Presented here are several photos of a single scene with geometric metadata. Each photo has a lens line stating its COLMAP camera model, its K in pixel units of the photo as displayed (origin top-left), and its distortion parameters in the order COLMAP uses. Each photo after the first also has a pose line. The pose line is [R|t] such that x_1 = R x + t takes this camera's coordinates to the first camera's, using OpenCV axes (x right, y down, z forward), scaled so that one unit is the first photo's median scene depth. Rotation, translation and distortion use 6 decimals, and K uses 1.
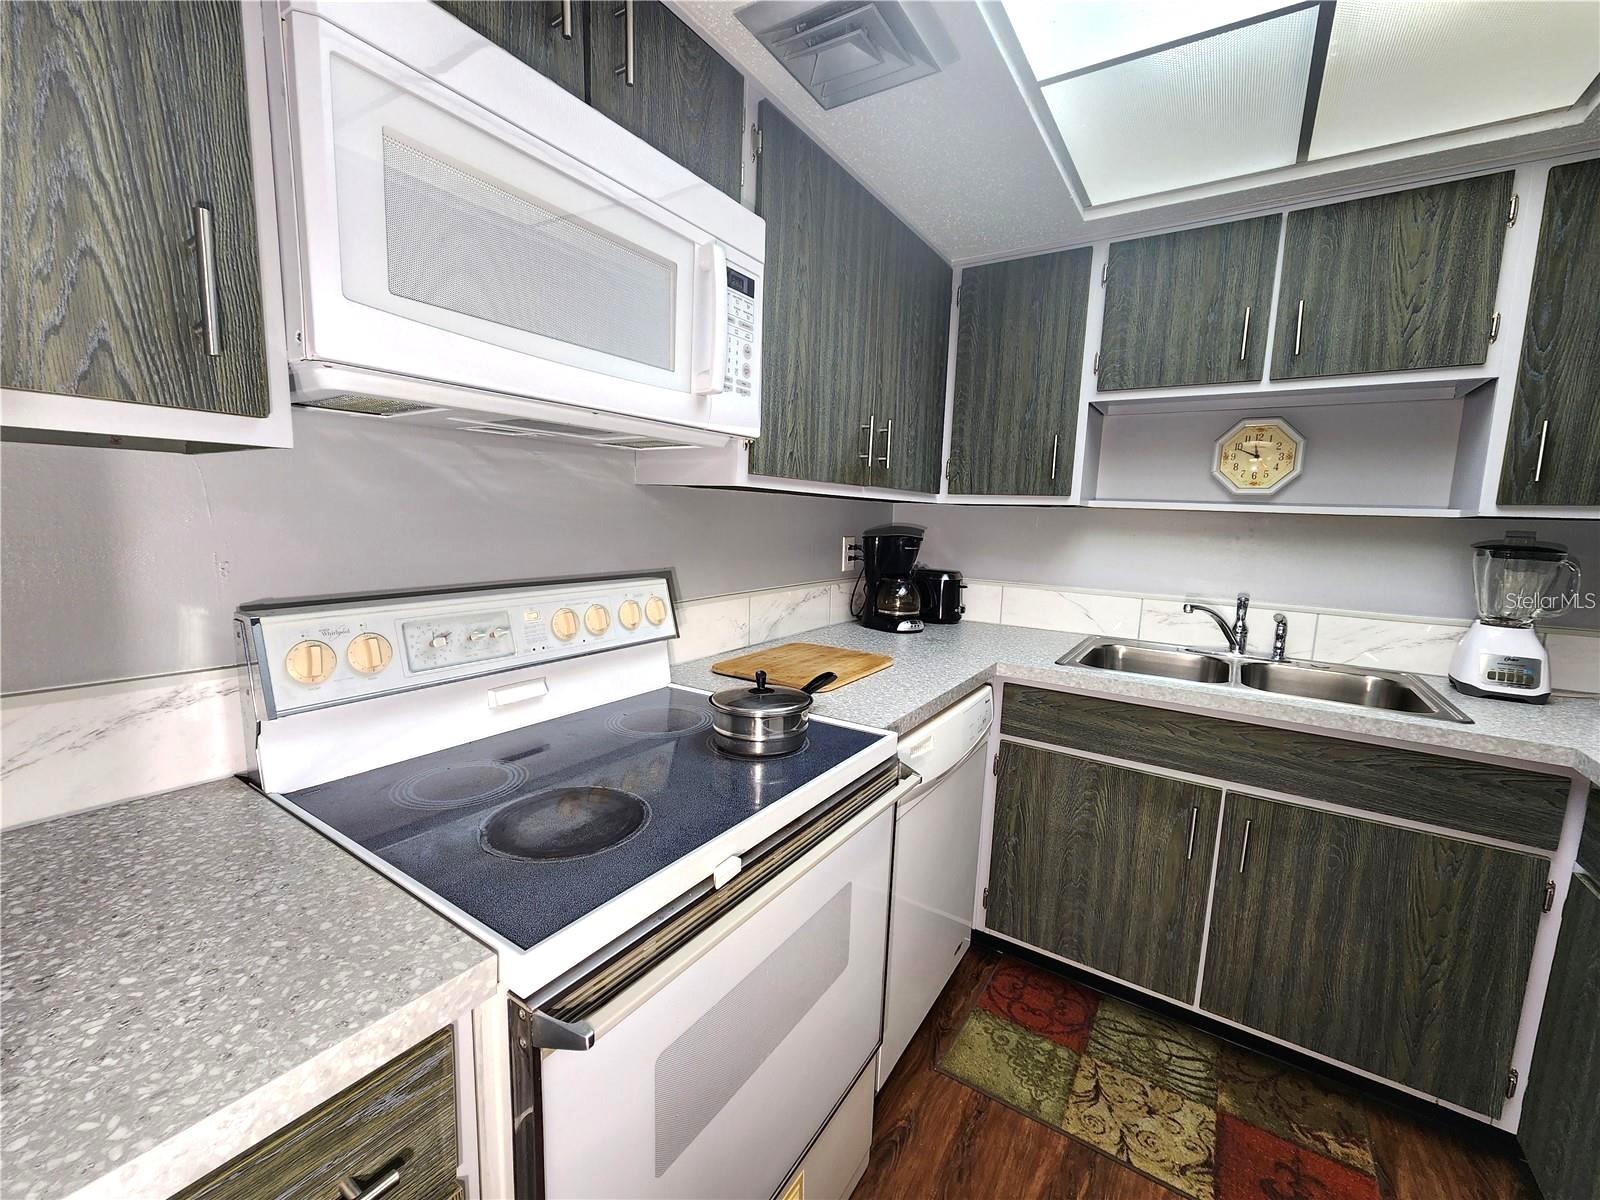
lens RADIAL K [[660.6, 0, 803.2], [0, 660.6, 604.0], [0, 0, 1]] dist [0.001765, 0.000273]
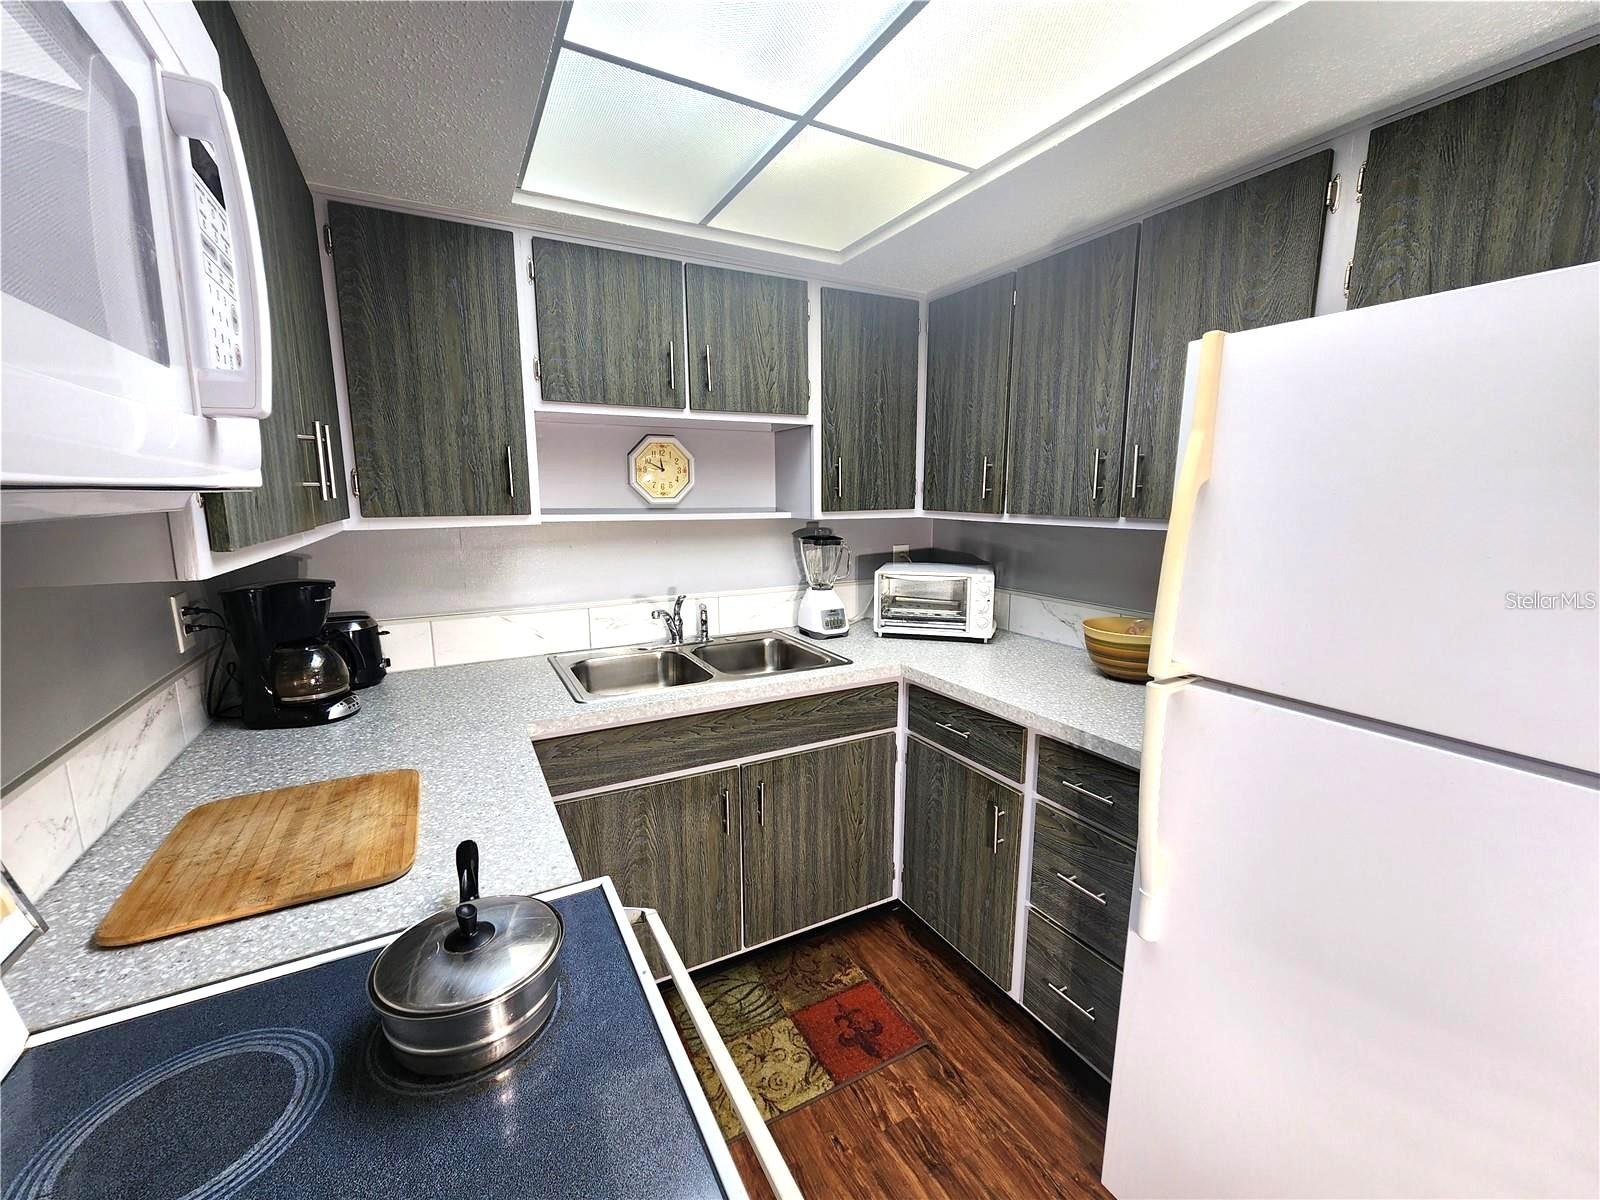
lens RADIAL K [[660.6, 0, 803.2], [0, 660.6, 604.0], [0, 0, 1]] dist [0.001765, 0.000273]
pose [[0.472068, -0.180811, 0.862820, -0.247958], [0.137153, 0.981886, 0.130722, -0.127298], [-0.870827, 0.056629, 0.488316, 0.283764]]
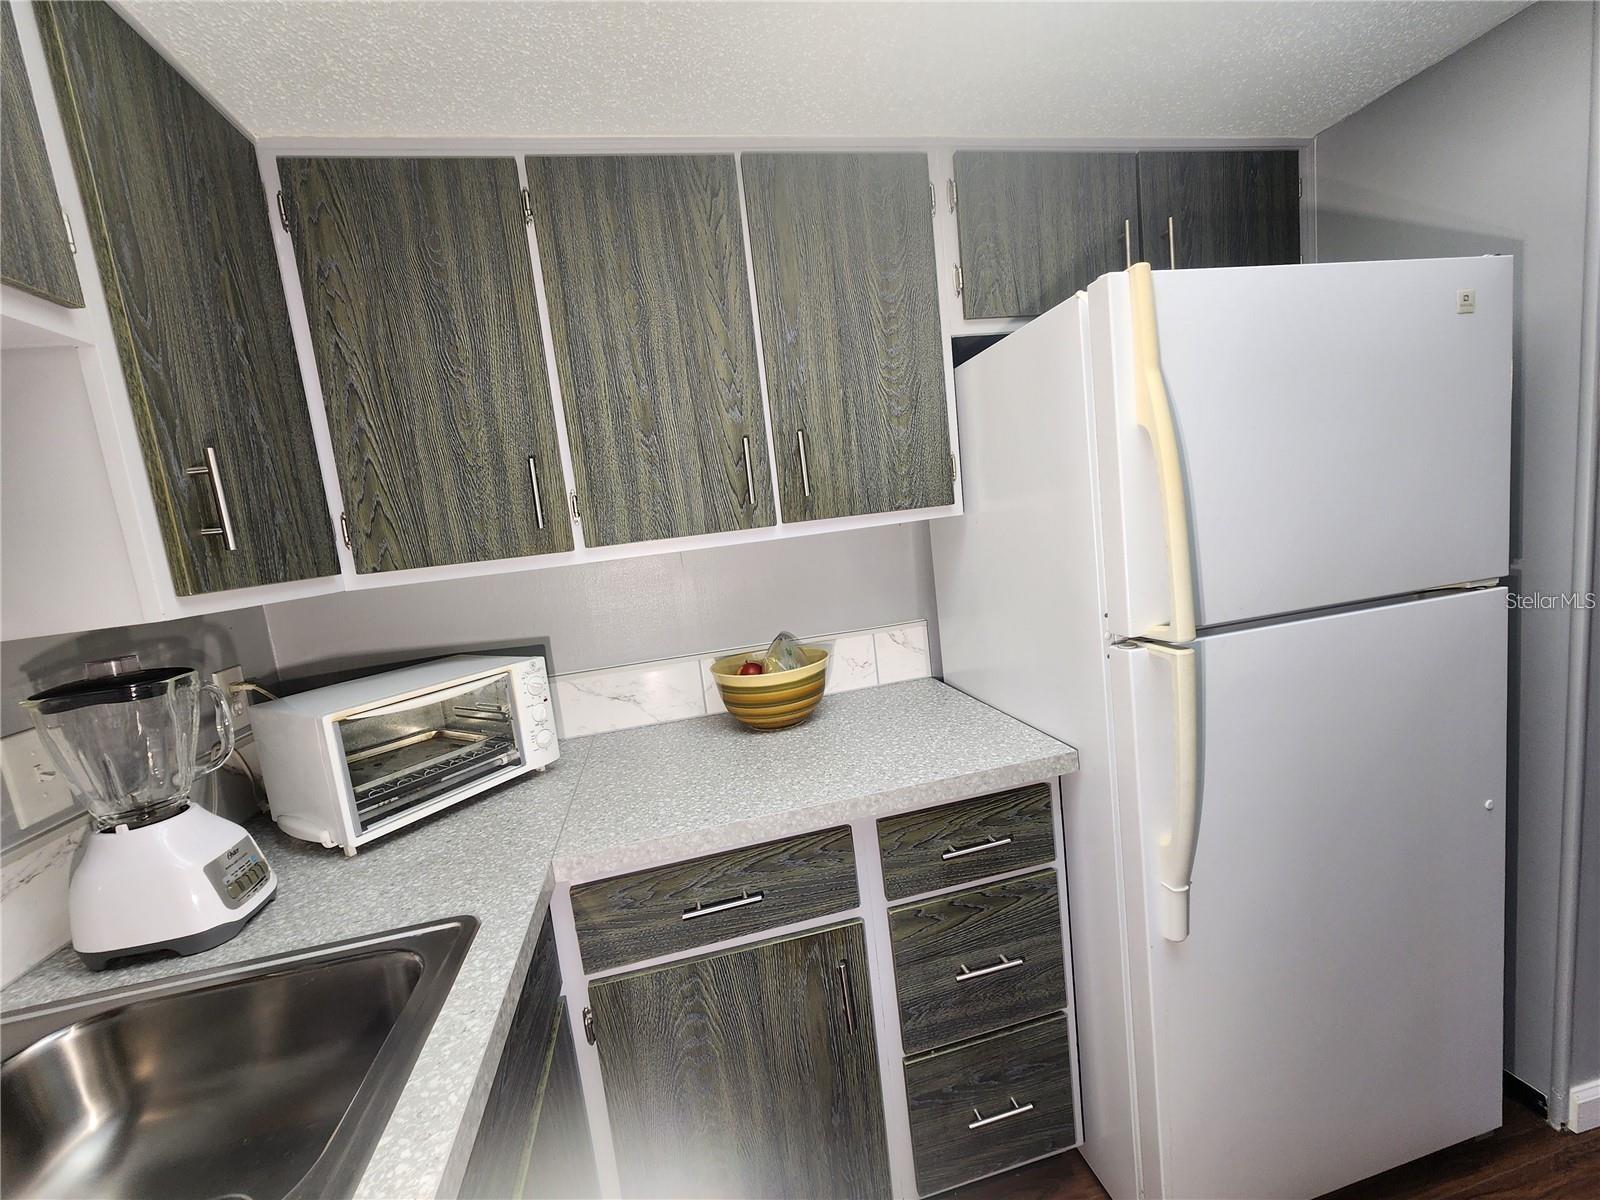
lens RADIAL K [[660.6, 0, 803.2], [0, 660.6, 604.0], [0, 0, 1]] dist [0.001765, 0.000273]
pose [[-0.706138, -0.037753, 0.707067, 0.286862], [0.187696, 0.952875, 0.238327, -0.153570], [-0.682744, 0.301006, -0.665775, 0.892264]]
